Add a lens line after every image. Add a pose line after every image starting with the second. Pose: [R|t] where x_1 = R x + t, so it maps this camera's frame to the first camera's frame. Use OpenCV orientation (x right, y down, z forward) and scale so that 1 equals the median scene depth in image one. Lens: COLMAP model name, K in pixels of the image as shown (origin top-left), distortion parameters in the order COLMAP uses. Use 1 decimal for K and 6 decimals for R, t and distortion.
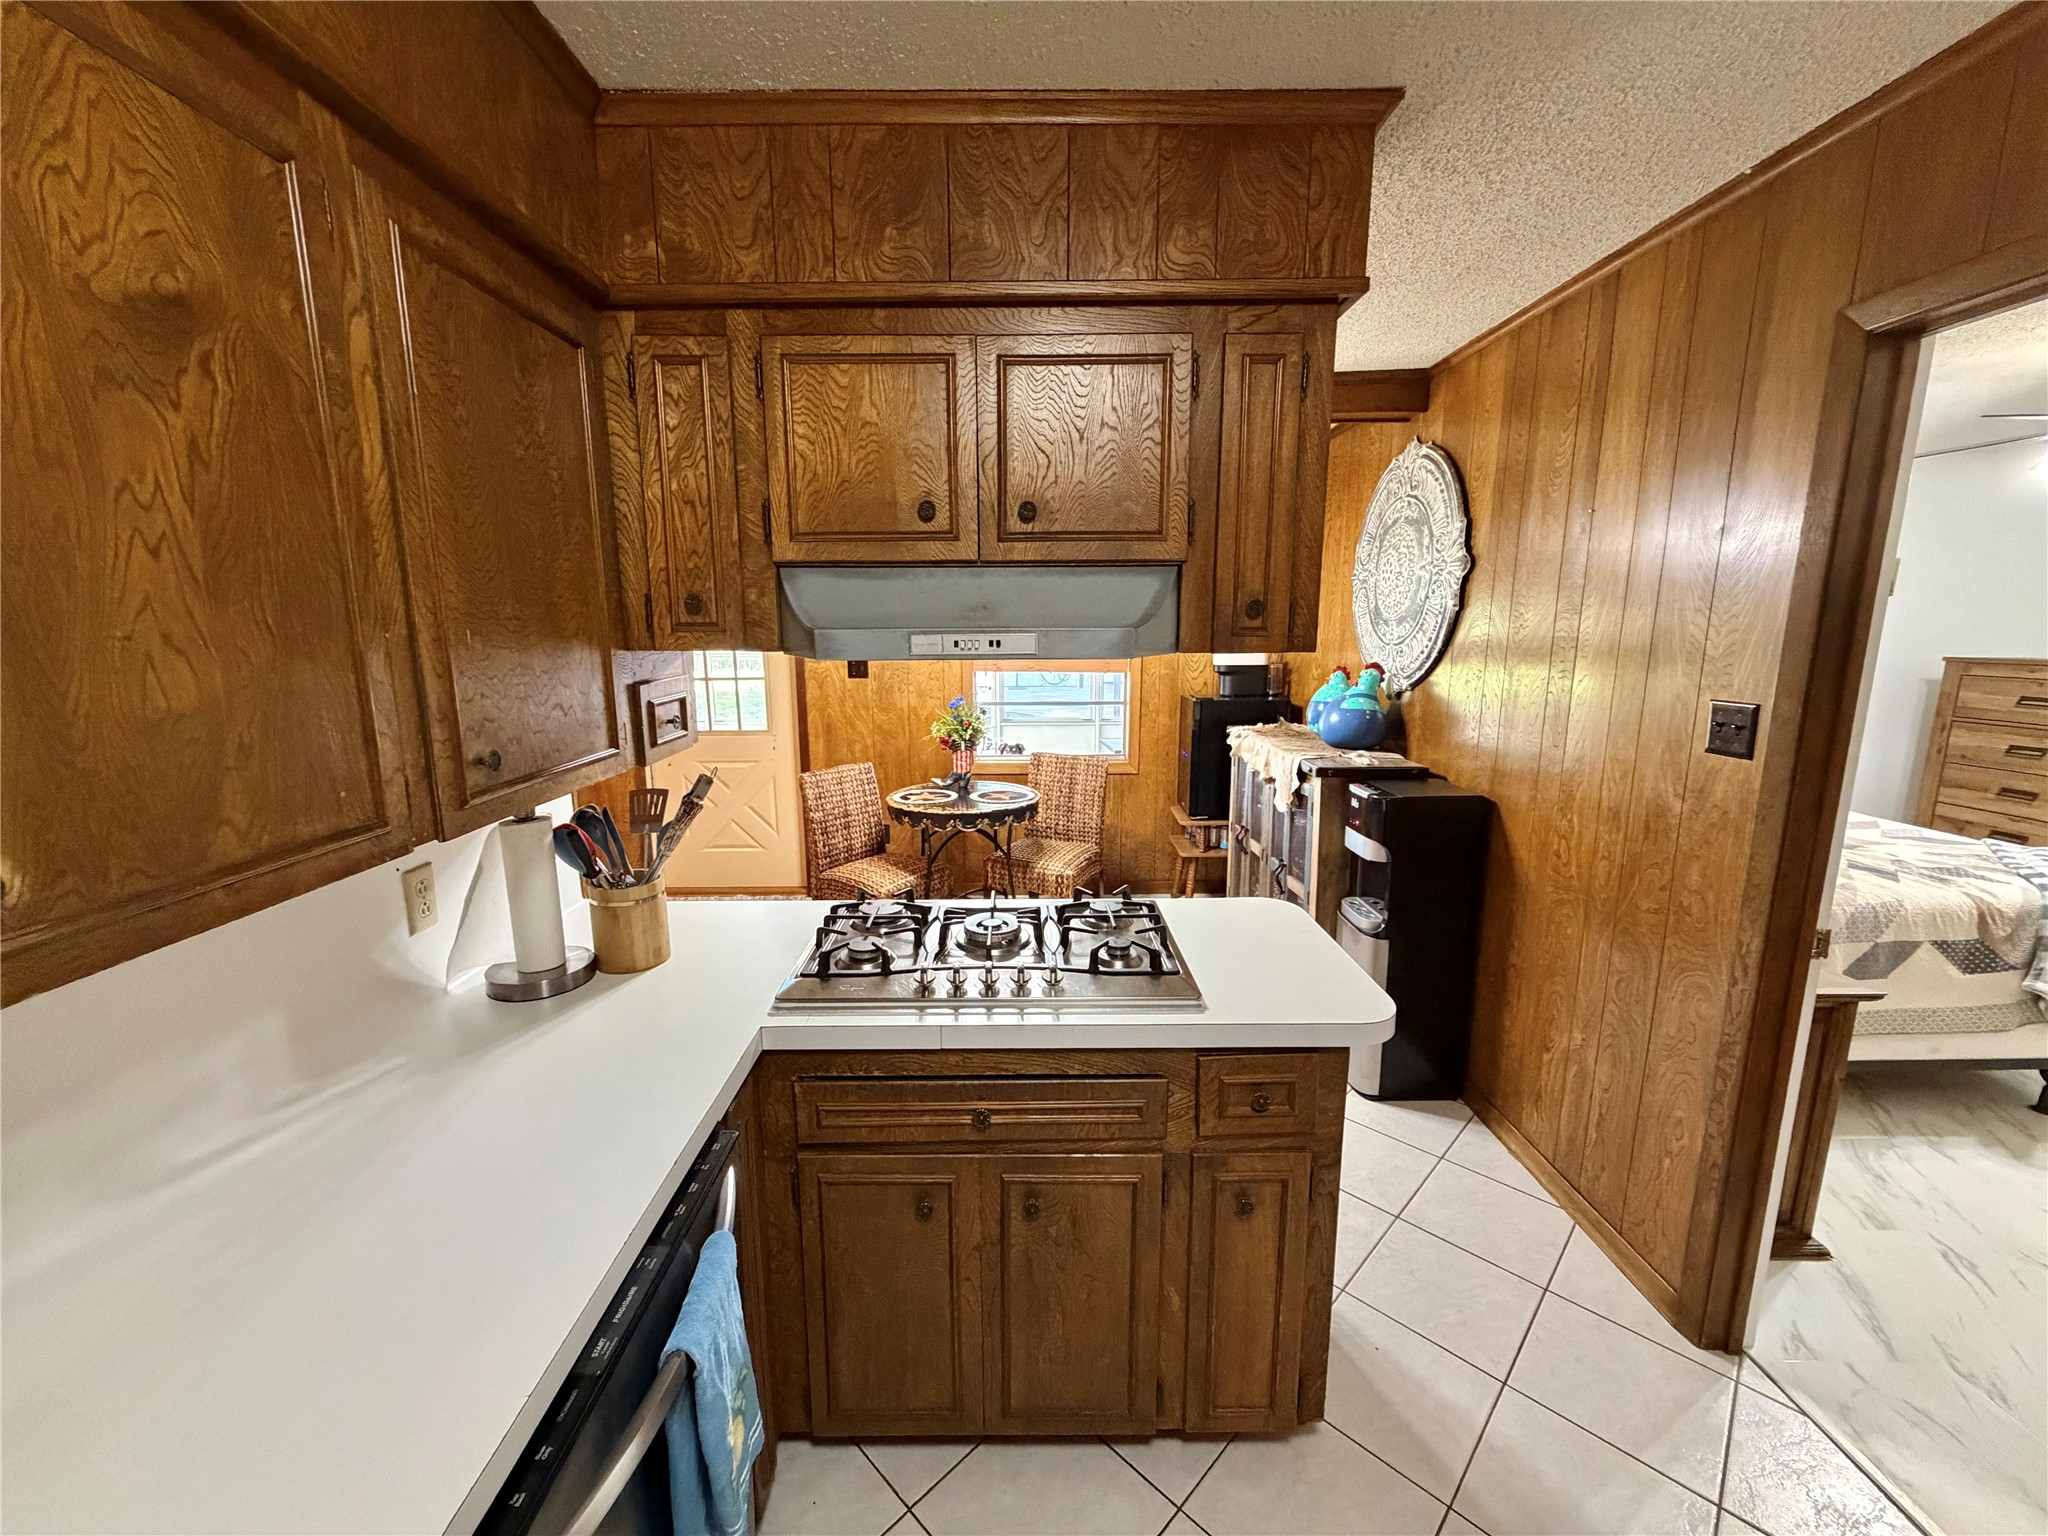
lens RADIAL K [[813.0, 0, 1031.3], [0, 813.0, 772.7], [0, 0, 1]] dist [0.001035, -0.000373]
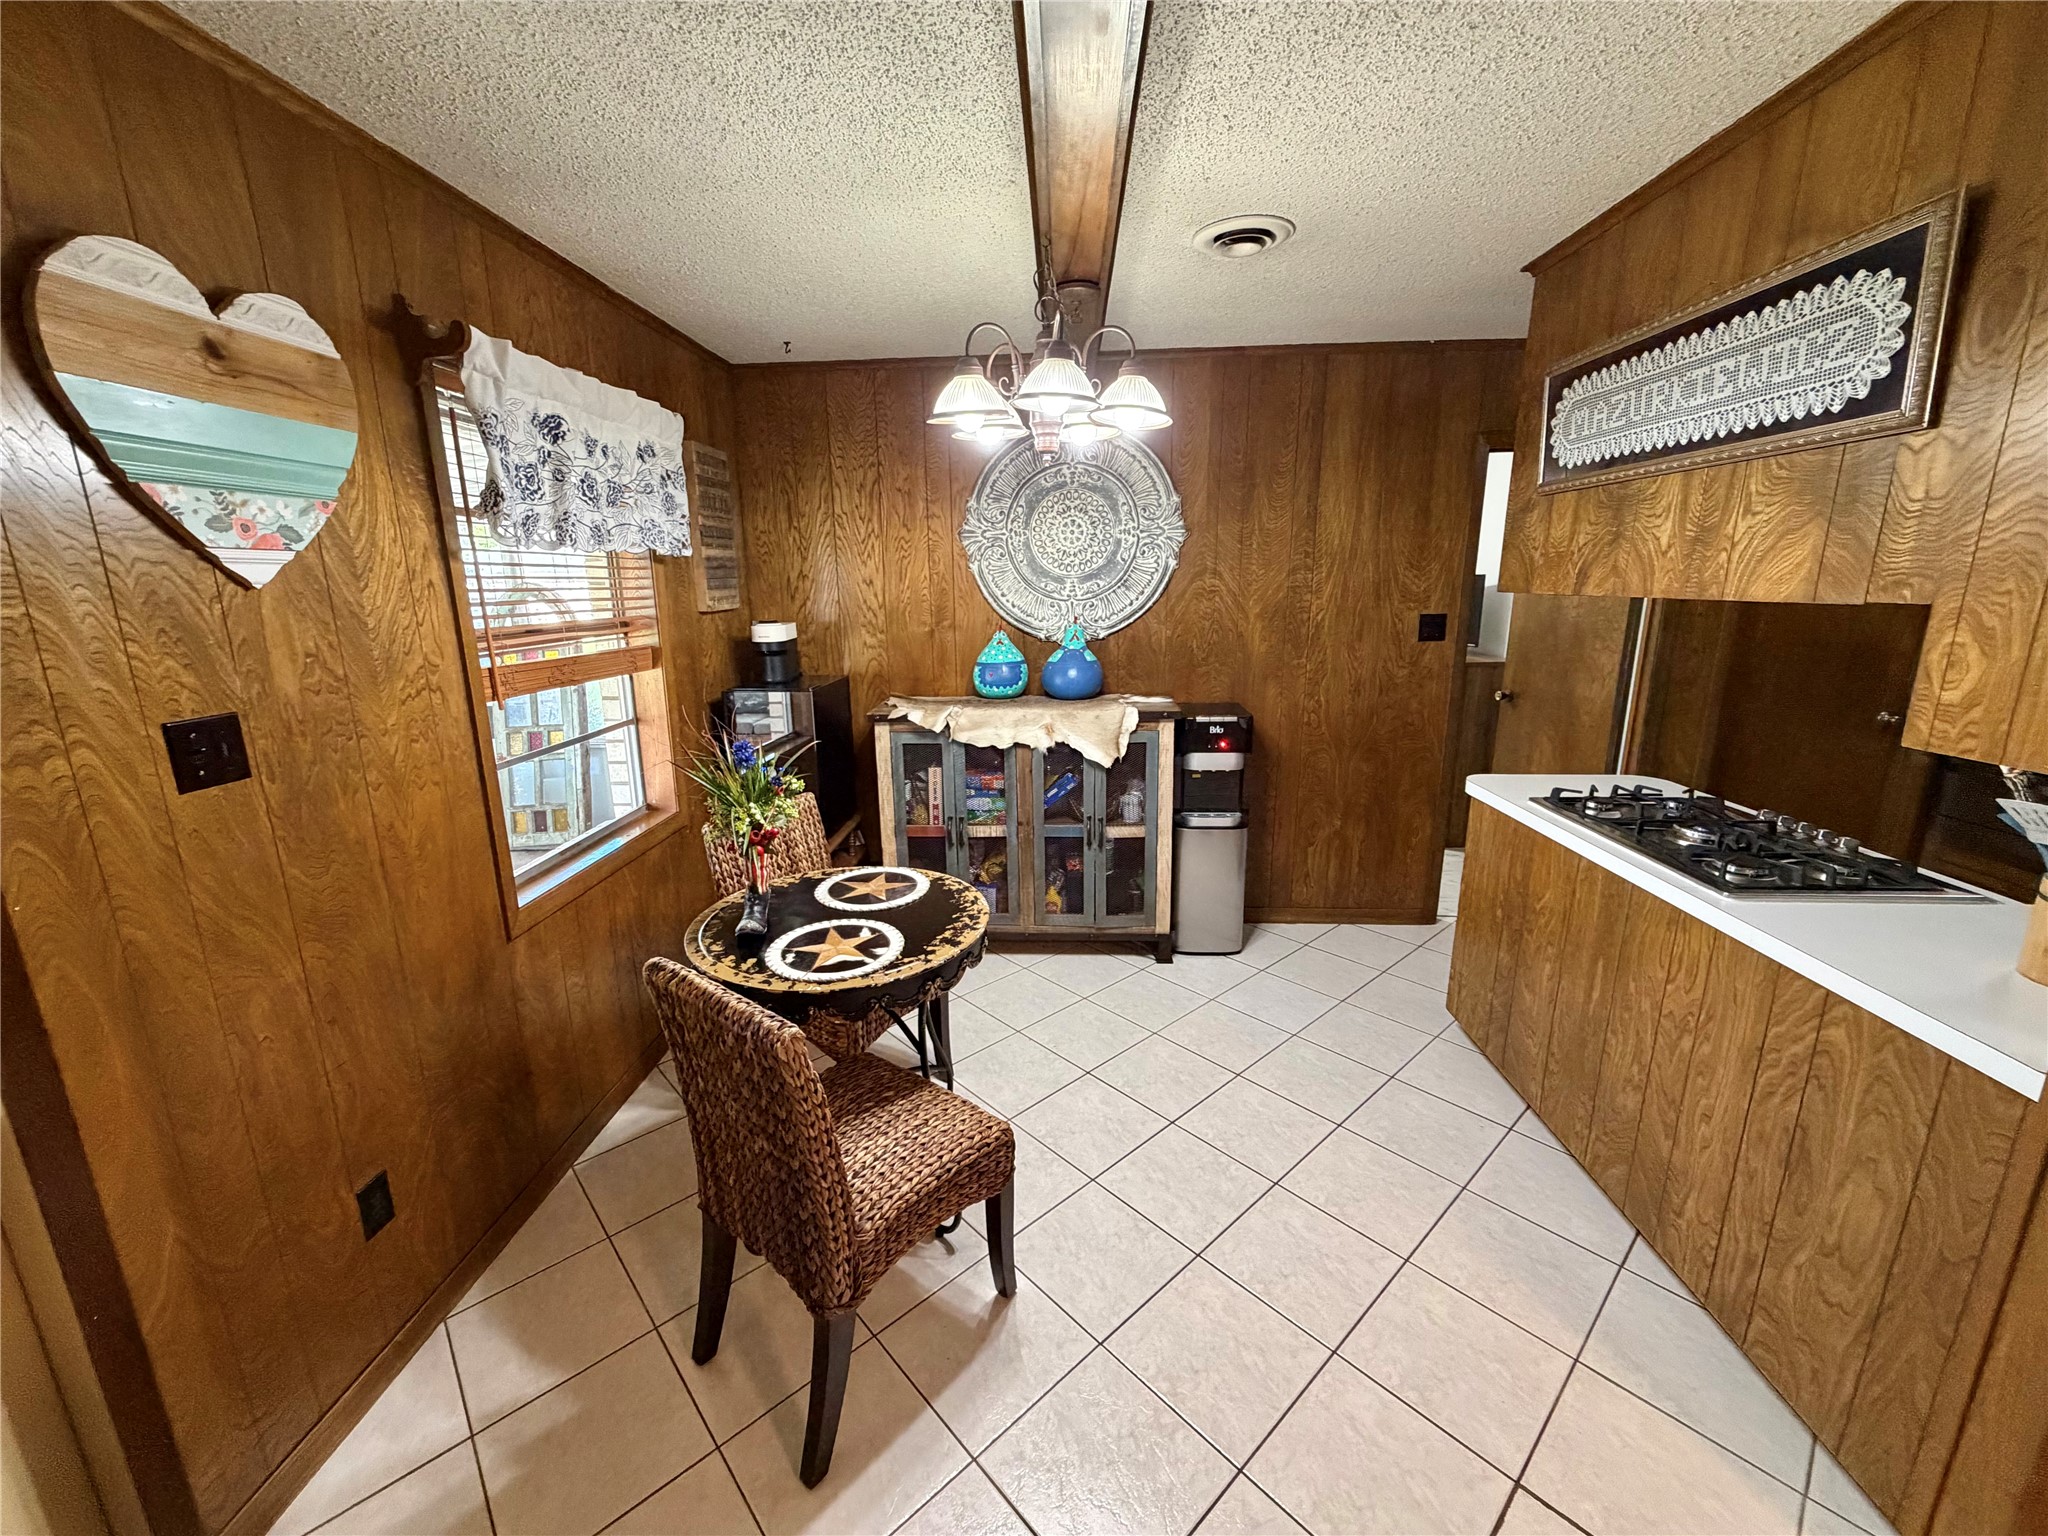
lens RADIAL K [[813.0, 0, 1021.7], [0, 813.0, 773.3], [0, 0, 1]] dist [0.001035, -0.000373]
pose [[0.072591, -0.229371, 0.970628, -0.520488], [0.195798, 0.957536, 0.211634, -0.137953], [-0.977954, 0.174684, 0.114419, 0.756334]]
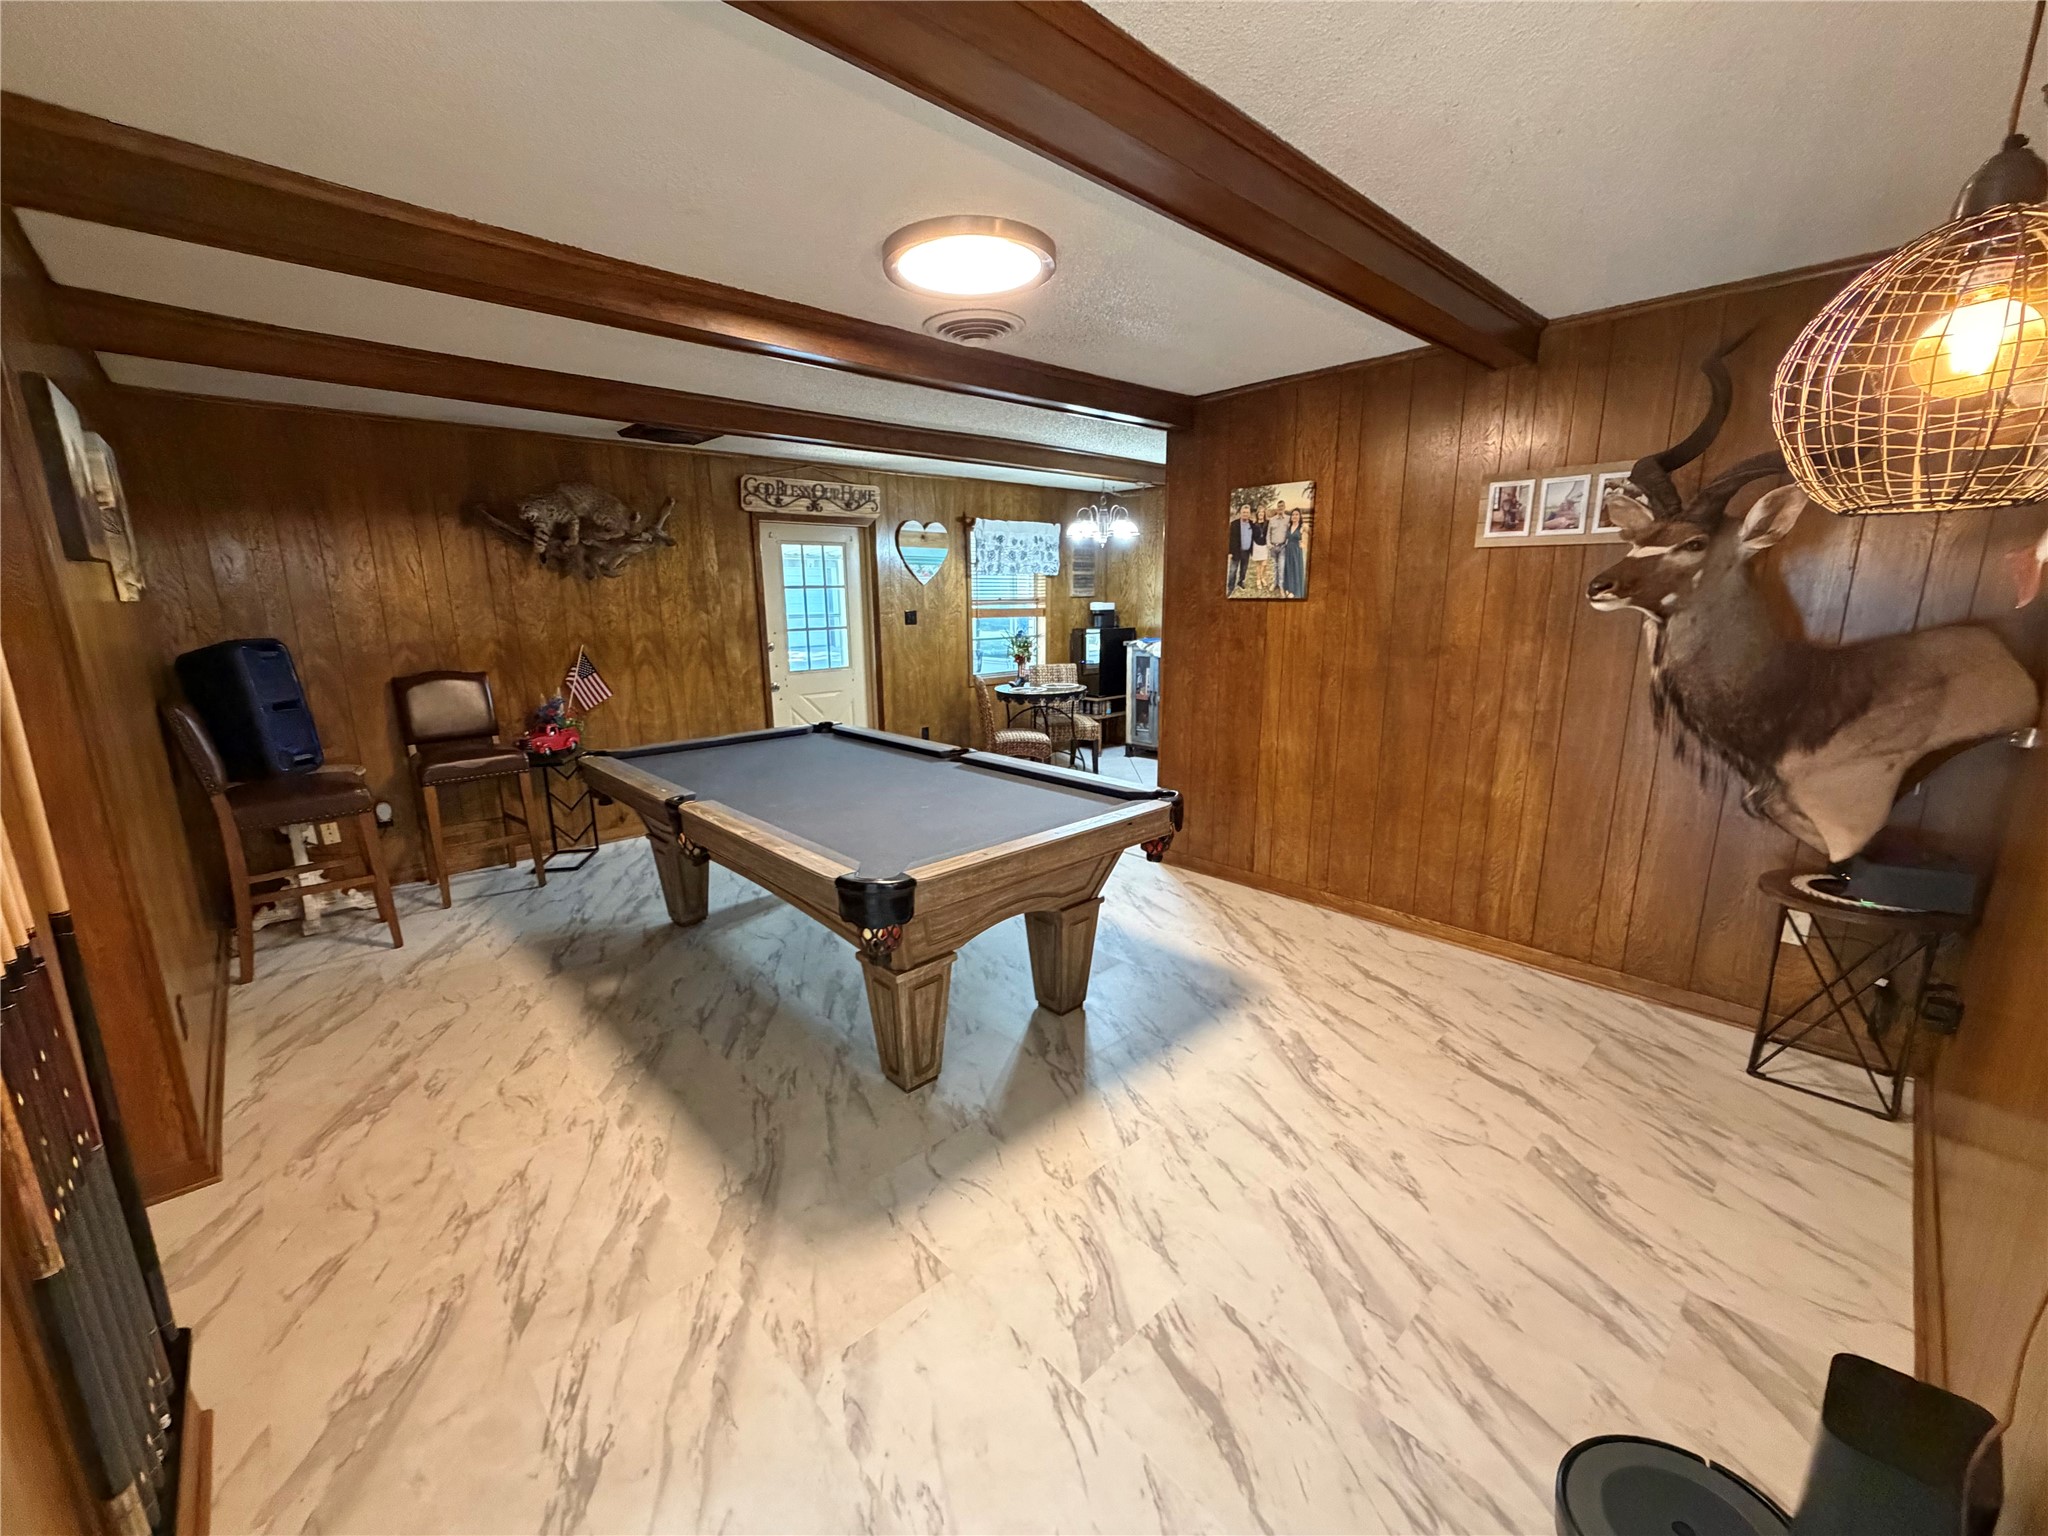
lens RADIAL K [[813.0, 0, 1018.7], [0, 813.0, 776.4], [0, 0, 1]] dist [0.001035, -0.000373]
pose [[0.741139, -0.150879, 0.654178, -1.158340], [0.132612, 0.988121, 0.077660, 0.069137], [-0.658124, 0.029195, 0.752343, -0.216524]]
